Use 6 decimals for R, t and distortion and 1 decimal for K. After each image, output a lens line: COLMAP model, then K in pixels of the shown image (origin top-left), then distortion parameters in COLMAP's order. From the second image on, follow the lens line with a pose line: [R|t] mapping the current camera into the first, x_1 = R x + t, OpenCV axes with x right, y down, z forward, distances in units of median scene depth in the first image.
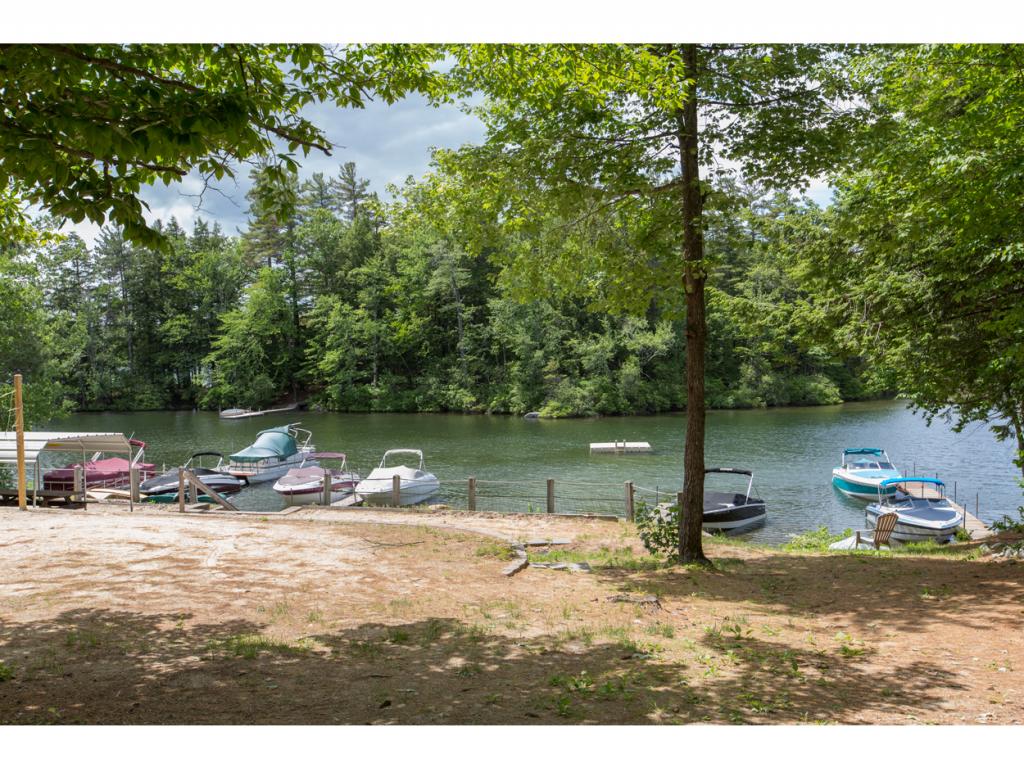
lens RADIAL K [[1006.3, 0, 535.7], [0, 1006.3, 380.0], [0, 0, 1]] dist [0.009503, 0.000000]
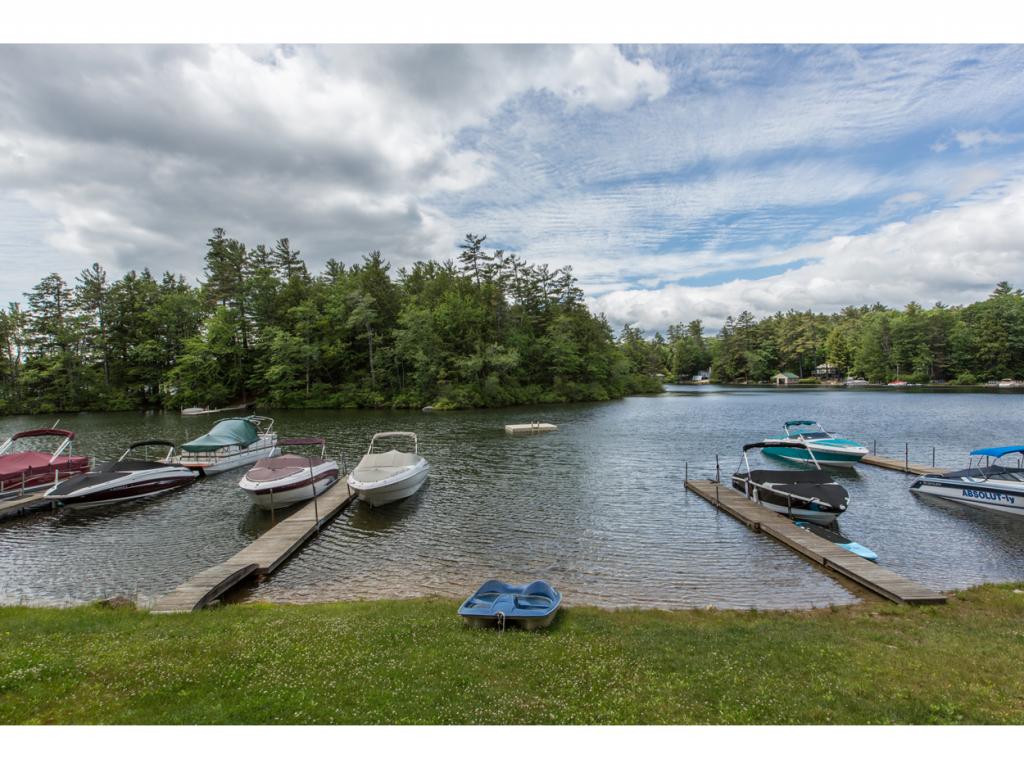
lens RADIAL K [[490.2, 0, 515.8], [0, 490.2, 389.4], [0, 0, 1]] dist [0.000683, 0.000698]
pose [[0.961260, -0.002766, 0.275630, -0.069410], [0.007584, 0.999837, -0.016414, 0.017996], [-0.275540, 0.017869, 0.961124, 0.256519]]
